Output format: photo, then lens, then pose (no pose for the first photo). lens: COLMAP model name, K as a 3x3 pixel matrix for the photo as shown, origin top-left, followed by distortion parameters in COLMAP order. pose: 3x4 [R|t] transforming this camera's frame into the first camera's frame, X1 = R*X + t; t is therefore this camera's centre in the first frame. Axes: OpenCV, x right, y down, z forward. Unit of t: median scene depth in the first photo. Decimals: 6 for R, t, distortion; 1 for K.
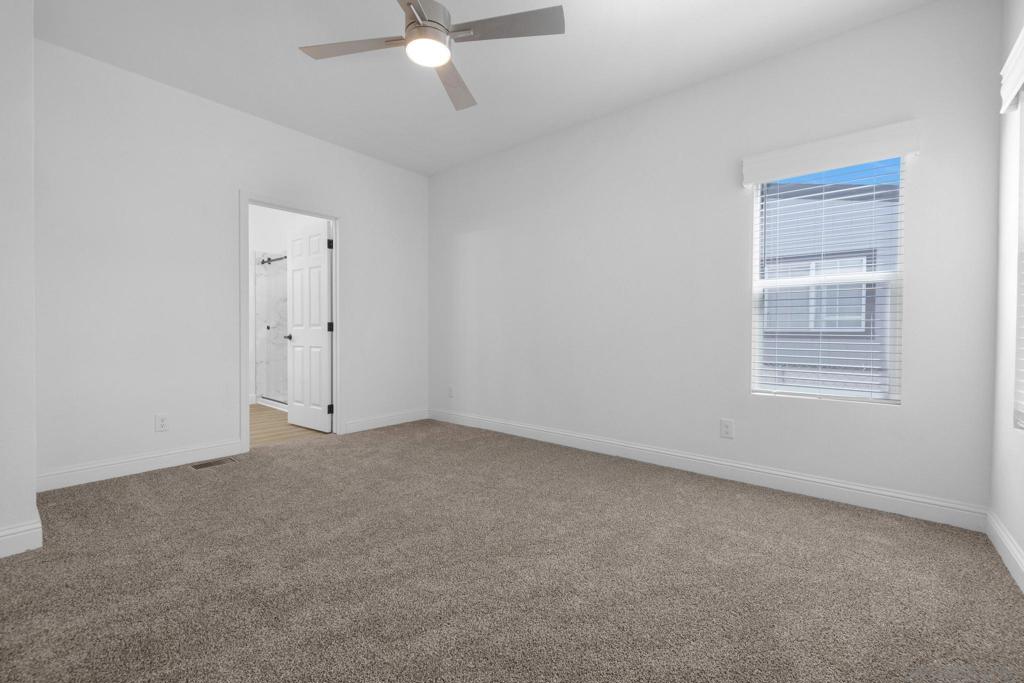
lens RADIAL K [[429.1, 0, 506.9], [0, 429.1, 336.5], [0, 0, 1]] dist [-0.000982, -0.000154]
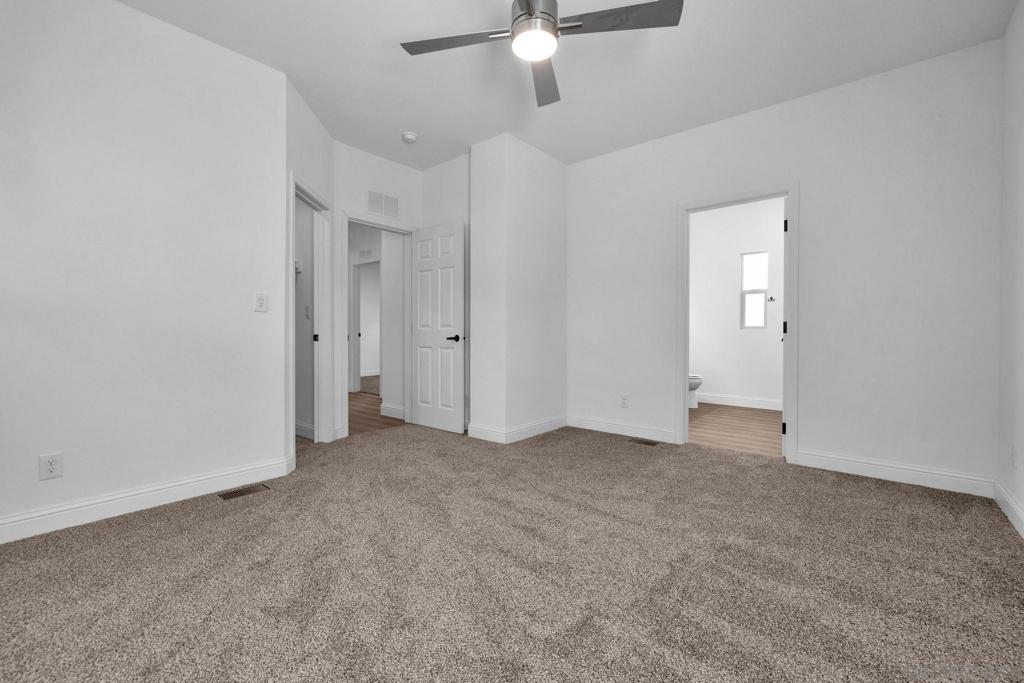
lens RADIAL K [[429.1, 0, 506.9], [0, 429.1, 336.5], [0, 0, 1]] dist [-0.000982, -0.000154]
pose [[-0.006719, 0.009445, -0.999933, 0.645773], [-0.004910, 0.999943, 0.009478, -0.013224], [0.999965, 0.004973, -0.006672, 0.764406]]
